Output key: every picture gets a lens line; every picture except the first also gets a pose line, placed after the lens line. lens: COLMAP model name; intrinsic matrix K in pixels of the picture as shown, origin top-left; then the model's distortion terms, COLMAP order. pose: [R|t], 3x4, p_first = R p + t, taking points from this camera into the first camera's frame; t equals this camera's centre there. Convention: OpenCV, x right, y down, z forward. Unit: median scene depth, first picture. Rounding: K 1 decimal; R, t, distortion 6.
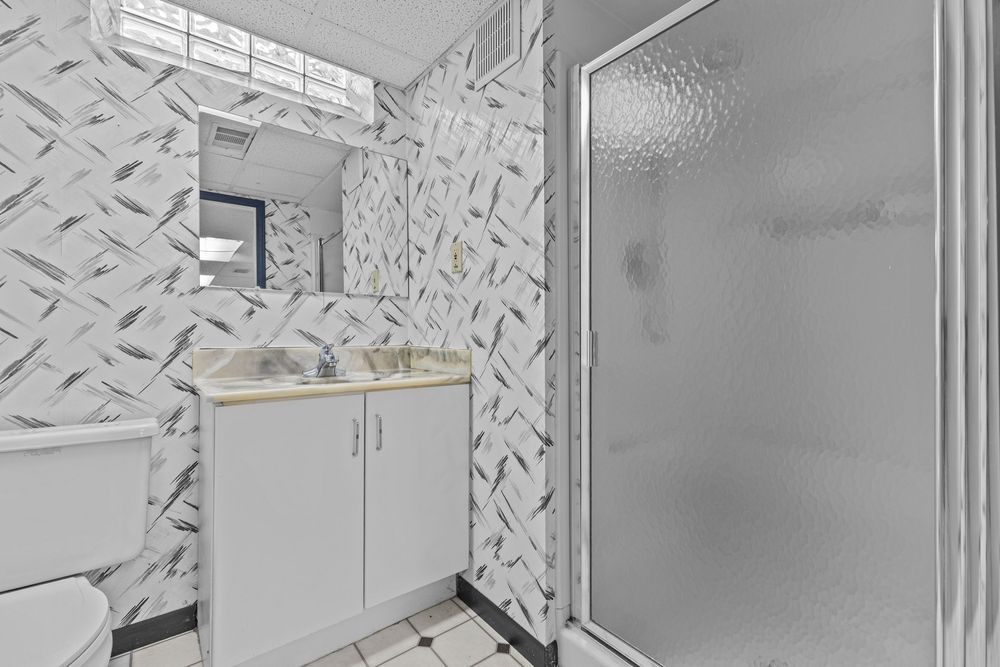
lens RADIAL K [[435.5, 0, 503.5], [0, 435.5, 334.9], [0, 0, 1]] dist [0.003668, -0.002064]
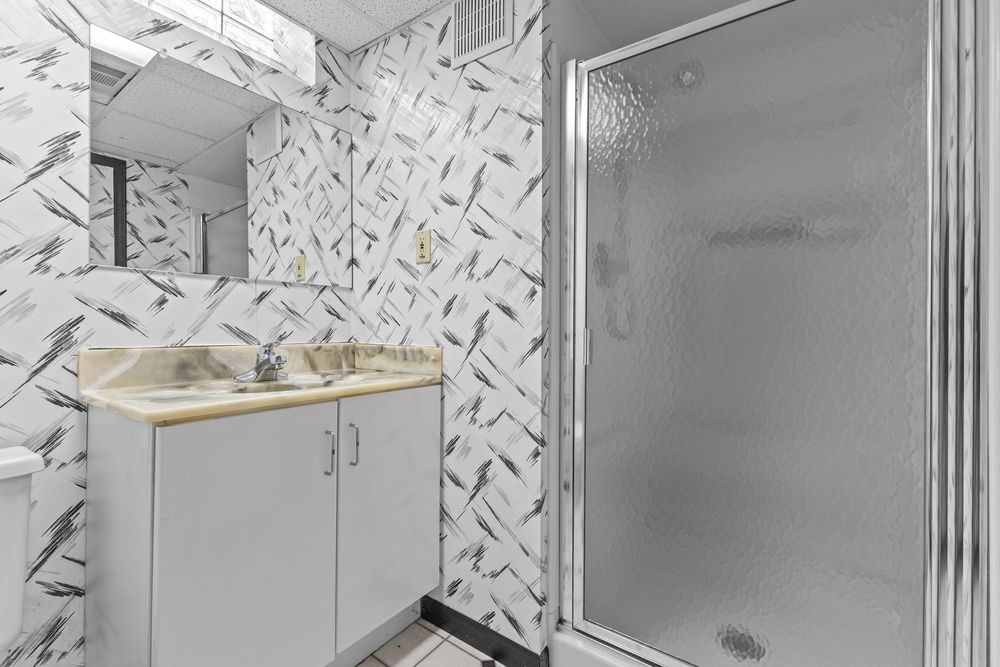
lens RADIAL K [[435.5, 0, 501.7], [0, 435.5, 328.1], [0, 0, 1]] dist [0.003668, -0.002064]
pose [[0.959589, 0.006348, 0.281335, -0.225461], [-0.005643, 0.999979, -0.003318, -0.005236], [-0.281350, 0.001596, 0.959604, 0.082565]]
